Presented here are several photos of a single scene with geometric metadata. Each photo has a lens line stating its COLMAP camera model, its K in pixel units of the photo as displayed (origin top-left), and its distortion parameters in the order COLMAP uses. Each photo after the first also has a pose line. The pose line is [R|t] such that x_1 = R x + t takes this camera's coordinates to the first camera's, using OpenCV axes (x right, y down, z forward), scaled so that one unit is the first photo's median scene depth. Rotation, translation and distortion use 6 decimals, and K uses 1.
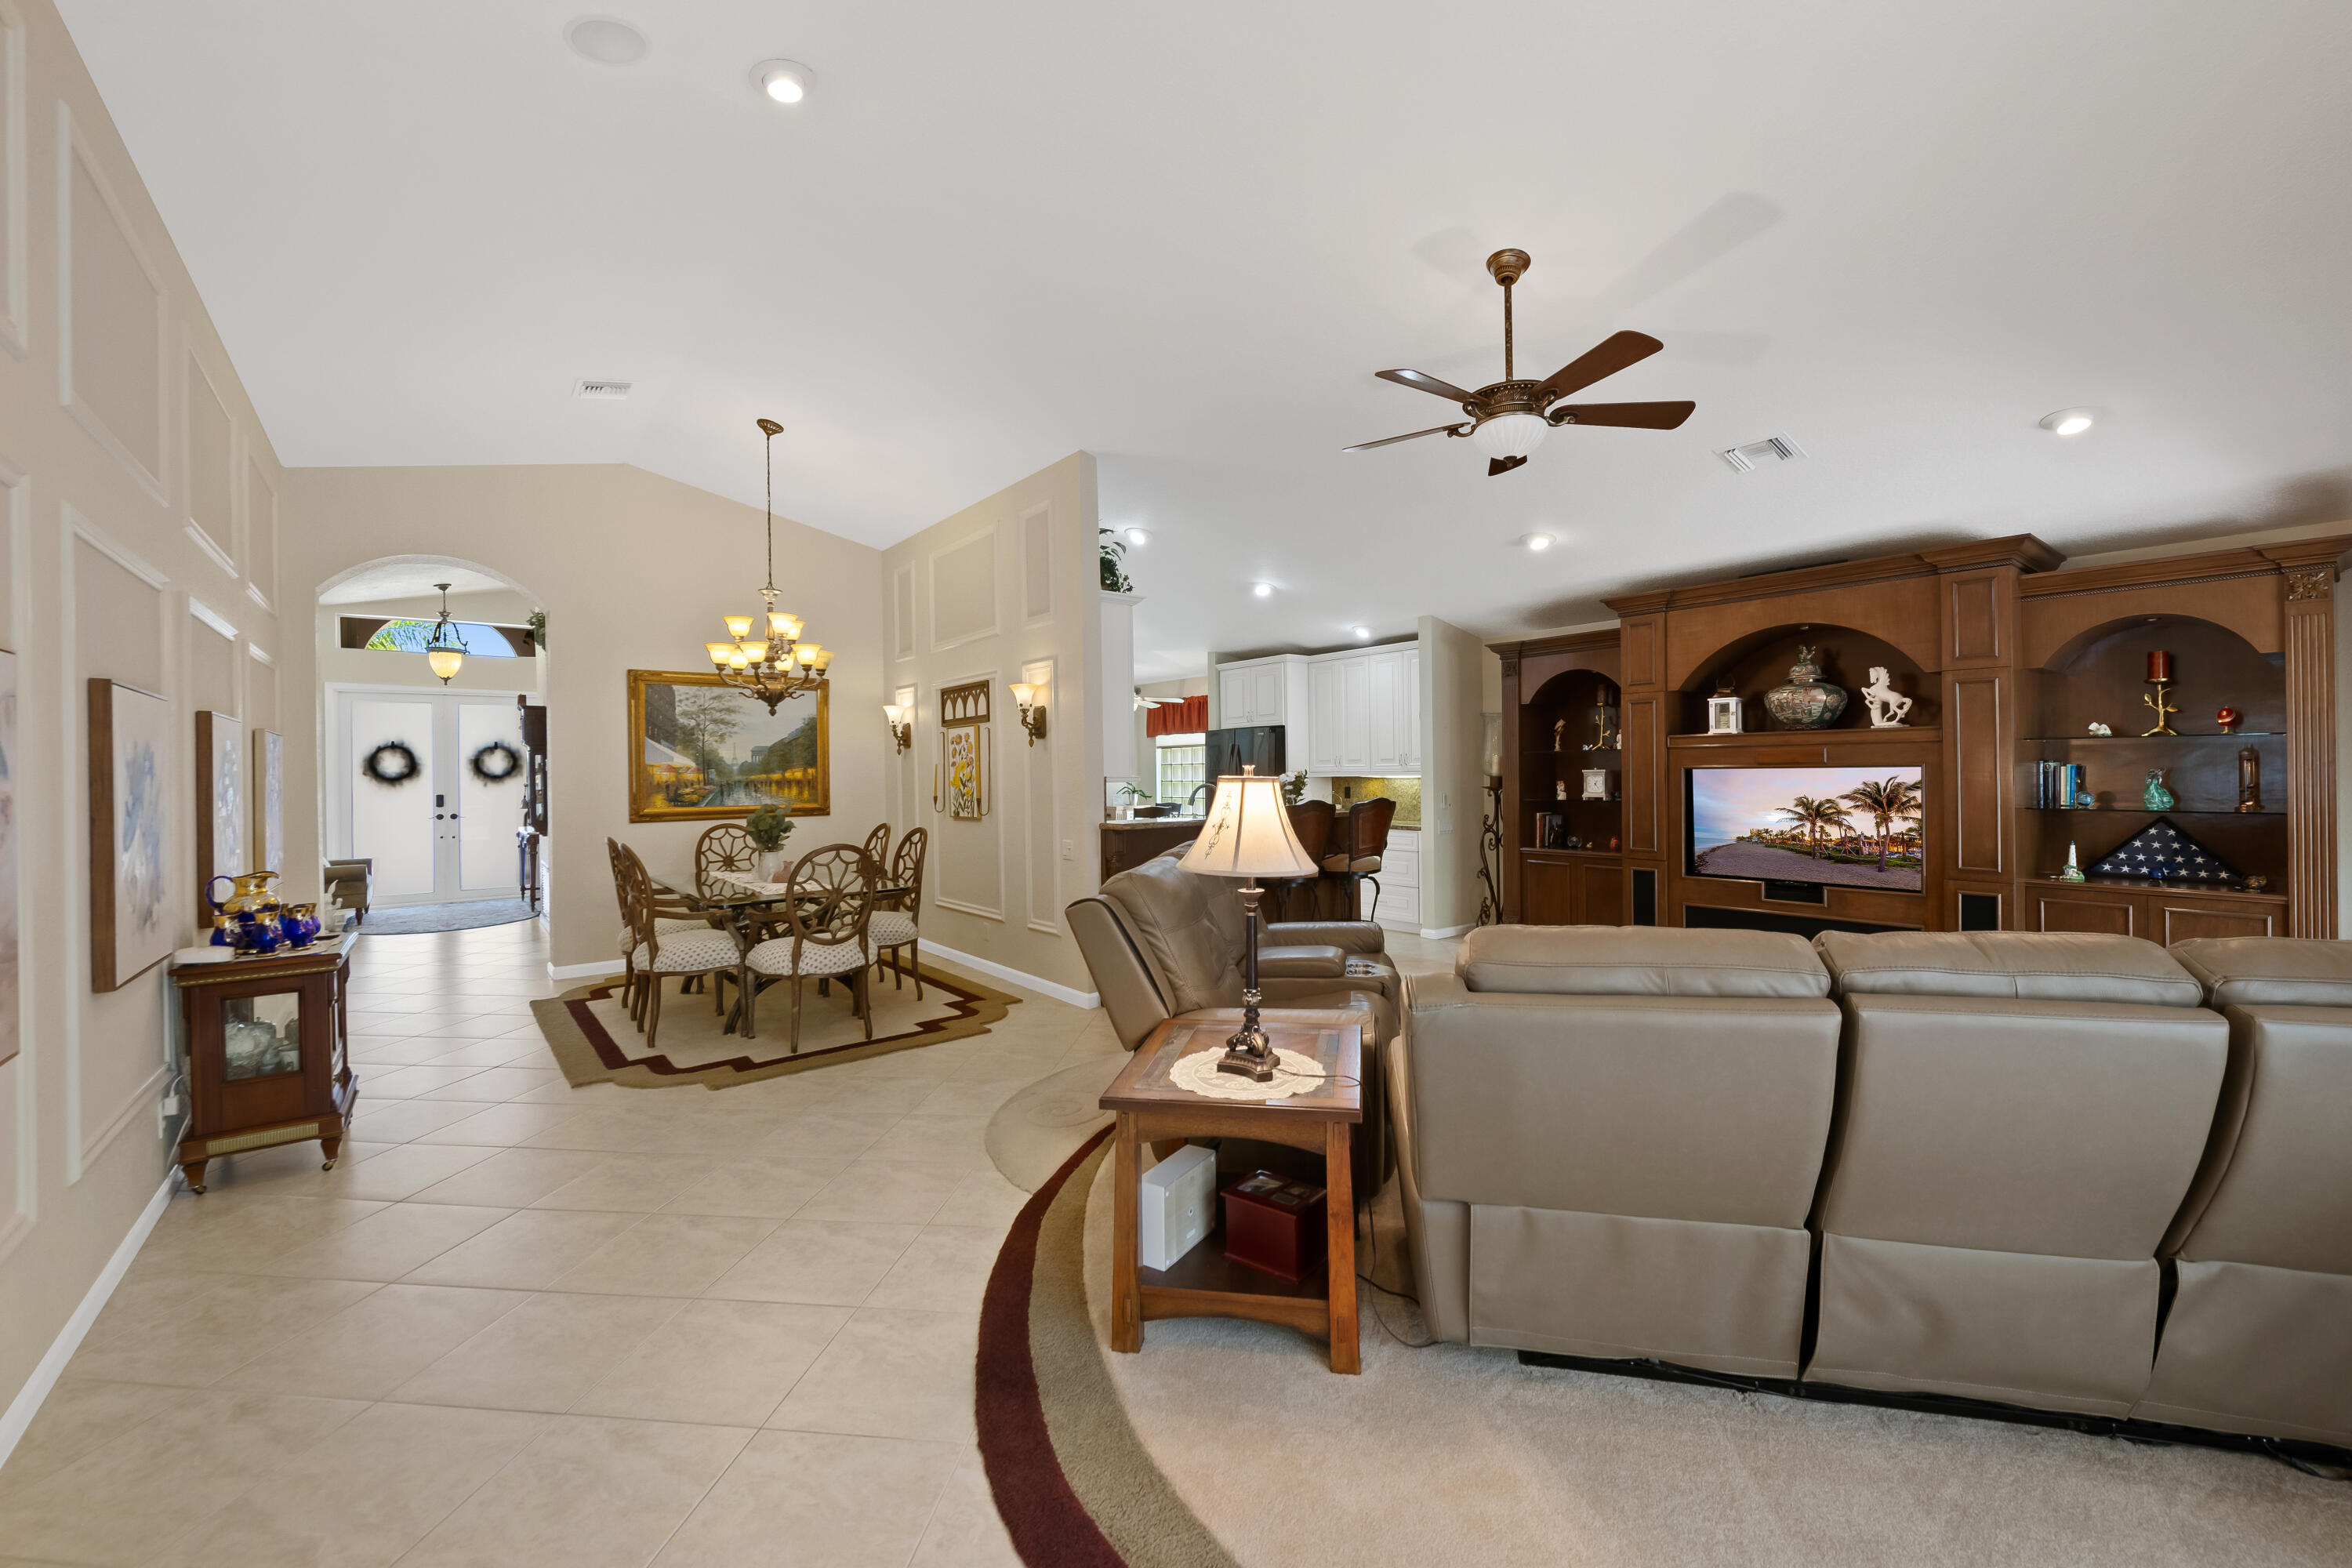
lens RADIAL K [[950.1, 0, 1195.1], [0, 950.1, 778.6], [0, 0, 1]] dist [0.009332, -0.000809]
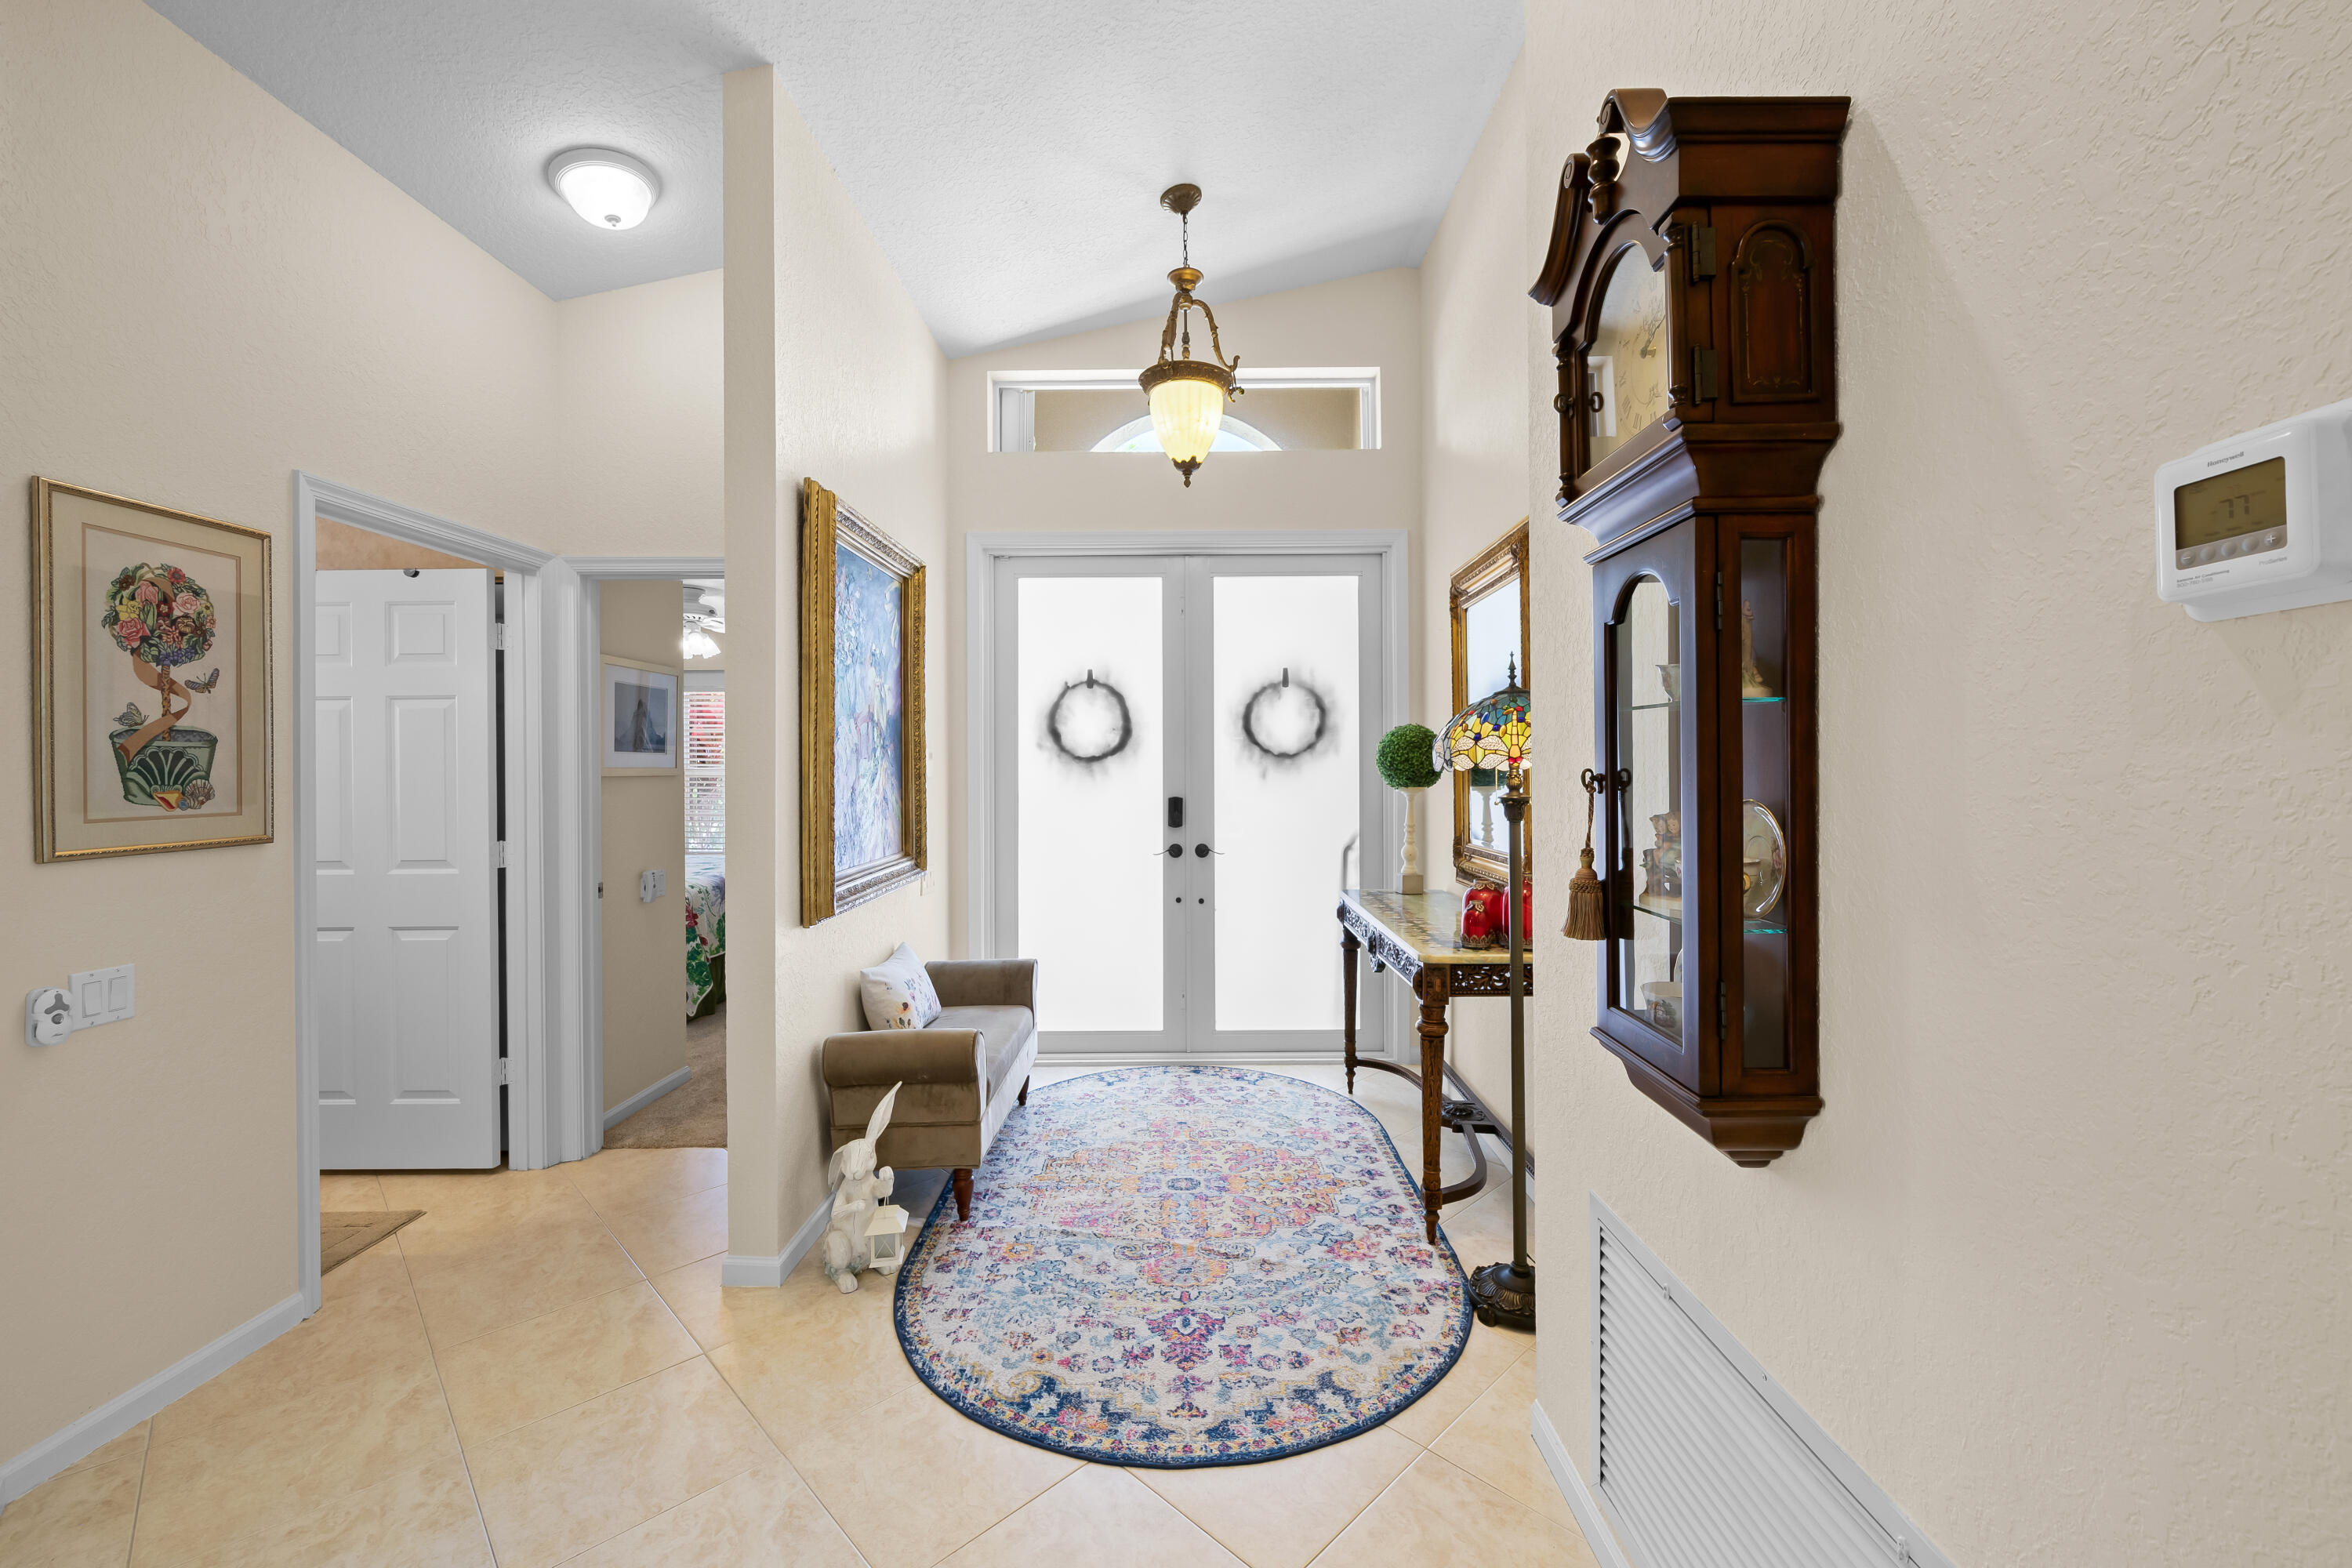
lens RADIAL K [[950.1, 0, 1180.0], [0, 950.1, 770.3], [0, 0, 1]] dist [0.009332, -0.000809]
pose [[0.777490, 0.004943, -0.628875, -0.530427], [-0.006219, 0.999981, 0.000171, 0.005216], [0.628864, 0.003778, 0.777506, 0.681486]]
